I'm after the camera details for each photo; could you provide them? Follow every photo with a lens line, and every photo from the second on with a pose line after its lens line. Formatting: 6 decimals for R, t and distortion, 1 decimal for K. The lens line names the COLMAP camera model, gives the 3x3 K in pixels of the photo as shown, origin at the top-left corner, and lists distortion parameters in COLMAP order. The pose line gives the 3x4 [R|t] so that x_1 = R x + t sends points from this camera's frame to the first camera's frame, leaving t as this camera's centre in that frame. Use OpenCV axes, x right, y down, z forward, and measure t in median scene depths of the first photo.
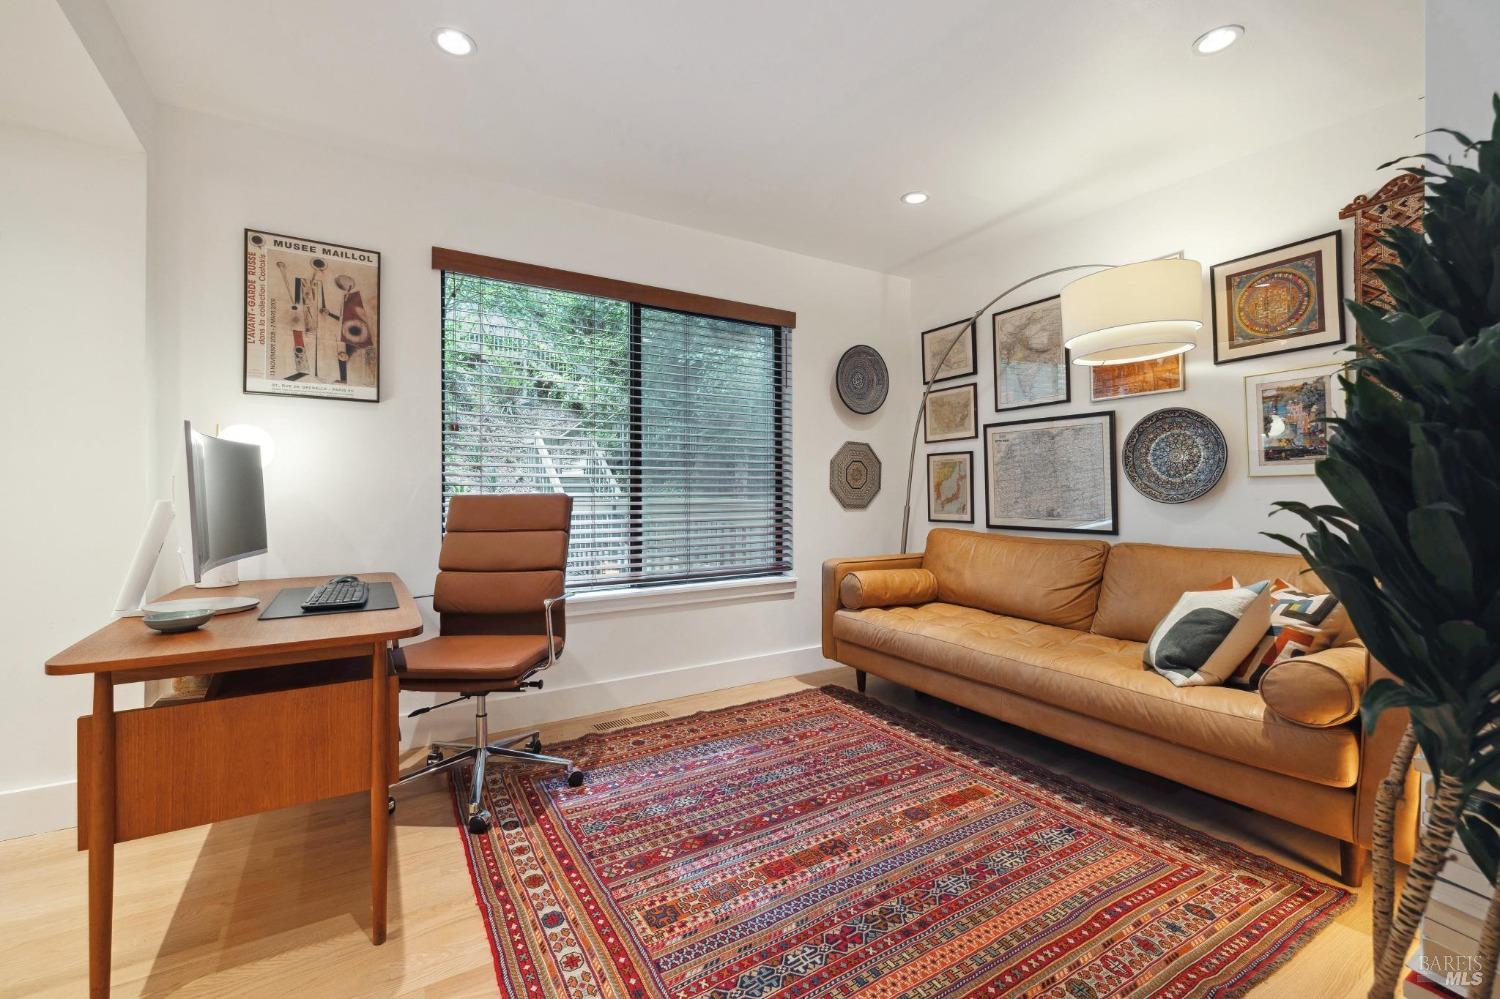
lens RADIAL K [[639.8, 0, 743.0], [0, 639.8, 491.9], [0, 0, 1]] dist [-0.000482, -0.000015]
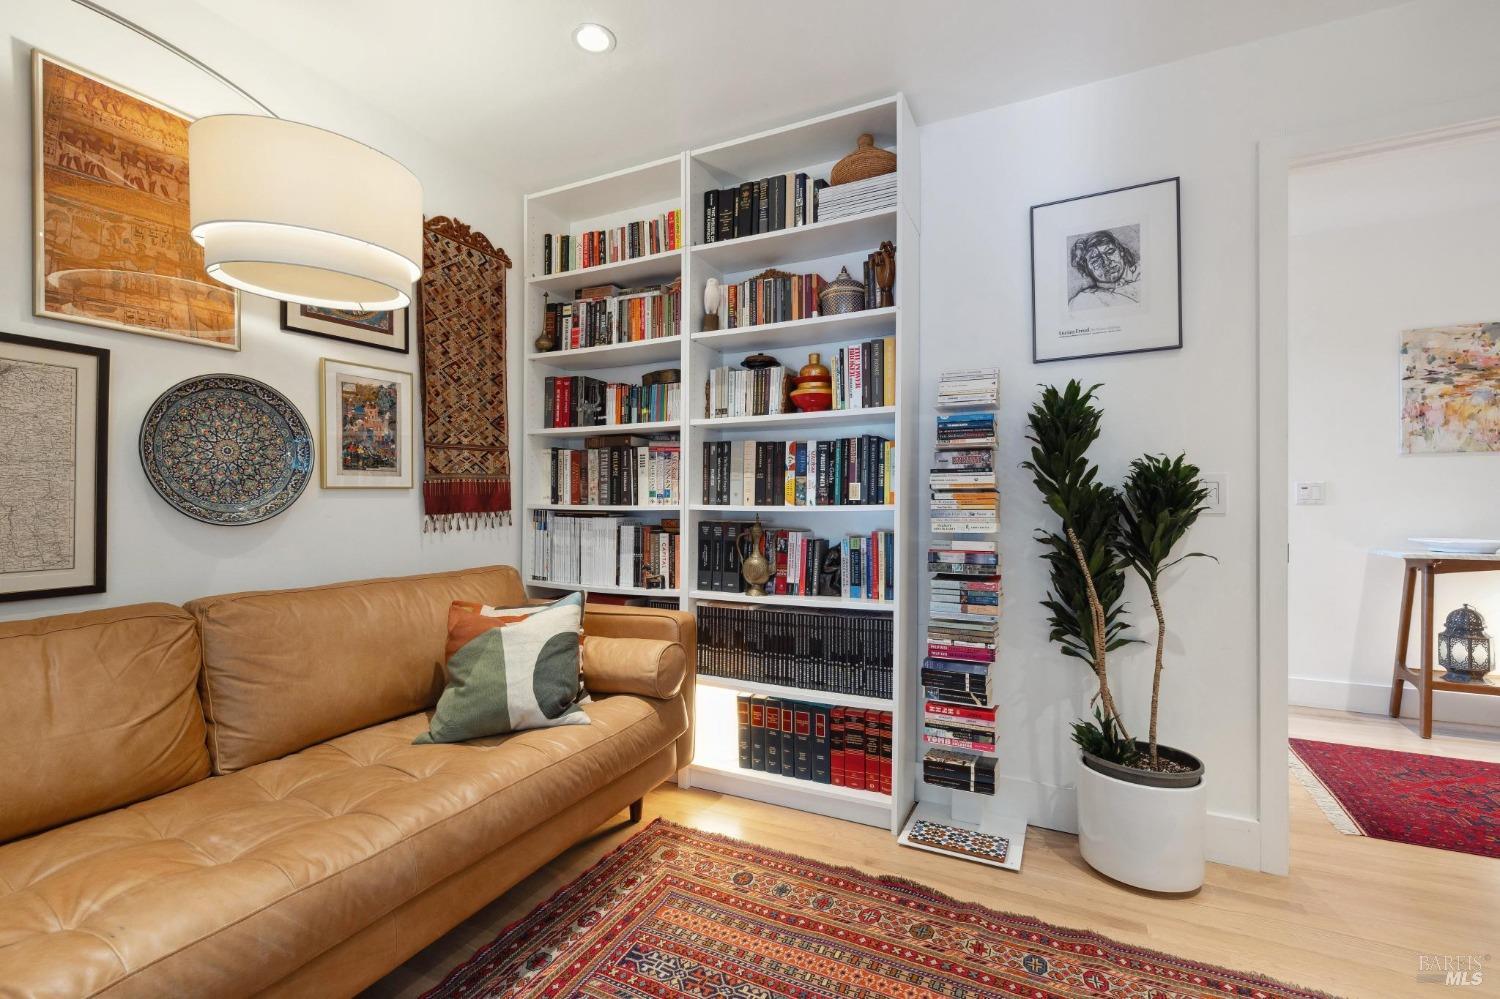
lens RADIAL K [[647.3, 0, 750.0], [0, 647.3, 499.5], [0, 0, 1]] dist [0.000898, 0.000102]
pose [[-0.537330, 0.007456, 0.843339, -0.190060], [0.003548, 0.999972, -0.006580, -0.002535], [-0.843365, -0.000543, -0.537341, 1.177471]]
